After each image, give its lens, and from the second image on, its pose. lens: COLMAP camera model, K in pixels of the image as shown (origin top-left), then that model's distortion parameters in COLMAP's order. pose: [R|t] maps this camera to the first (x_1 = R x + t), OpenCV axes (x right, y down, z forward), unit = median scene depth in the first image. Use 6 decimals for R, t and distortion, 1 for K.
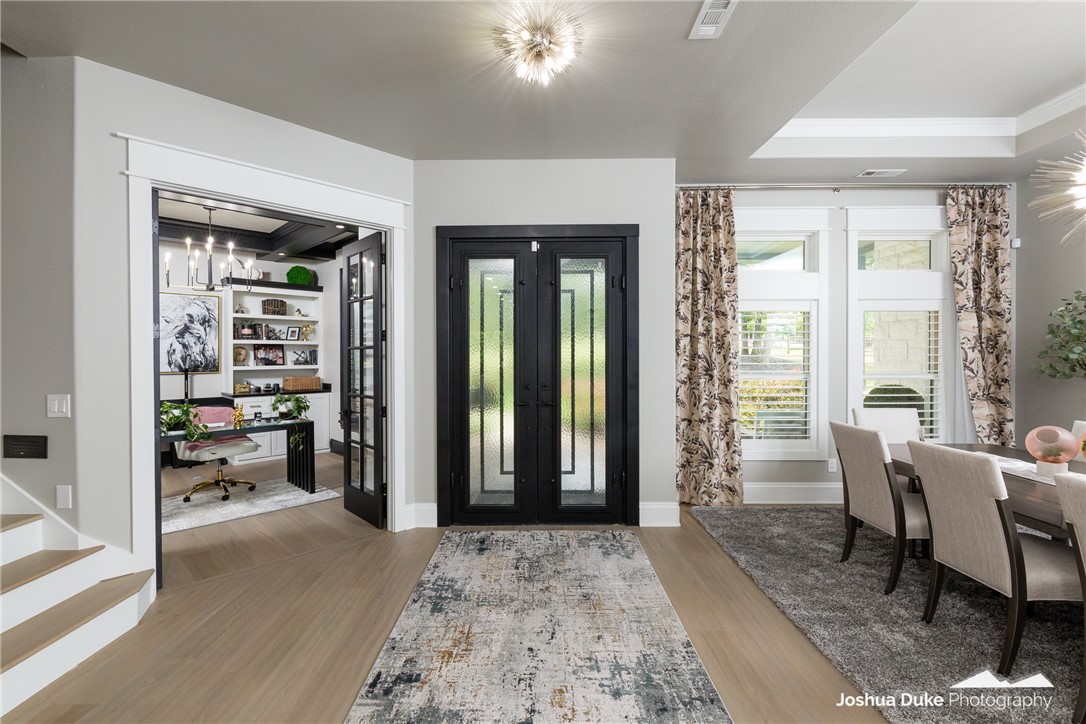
lens RADIAL K [[470.9, 0, 607.4], [0, 470.9, 355.8], [0, 0, 1]] dist [-0.011857, -0.001062]
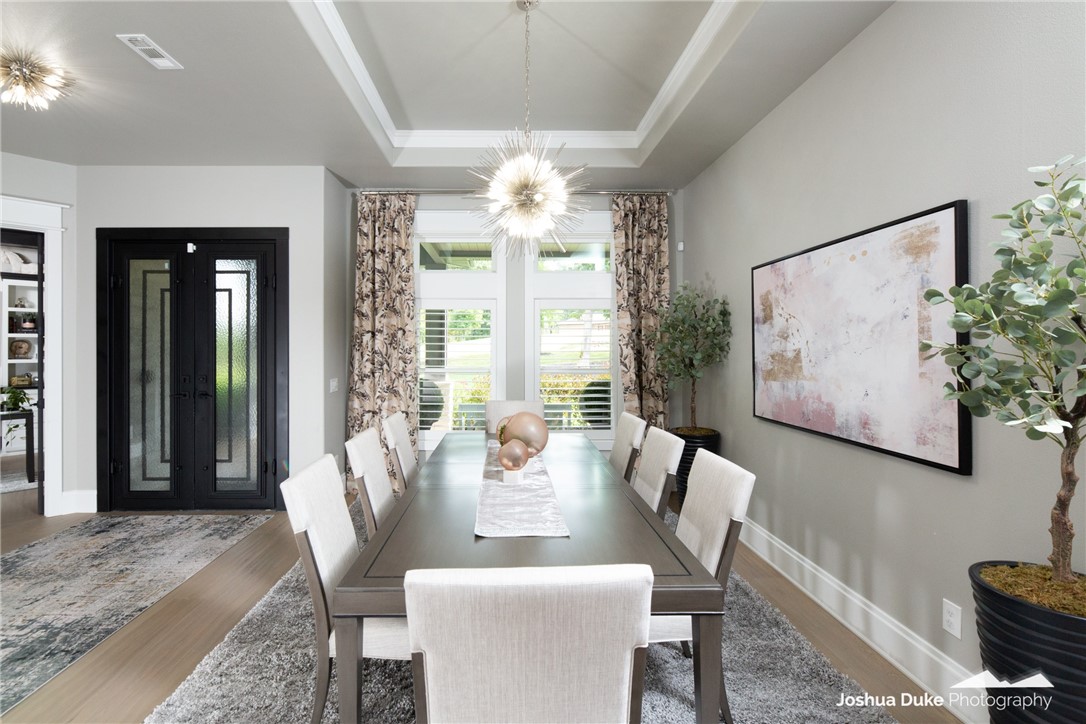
lens RADIAL K [[470.9, 0, 538.0], [0, 470.9, 350.4], [0, 0, 1]] dist [-0.011857, -0.001062]
pose [[0.999531, 0.002210, 0.030554, 0.598193], [-0.002265, 0.999996, 0.001773, -0.005227], [-0.030550, -0.001841, 0.999532, -0.077654]]
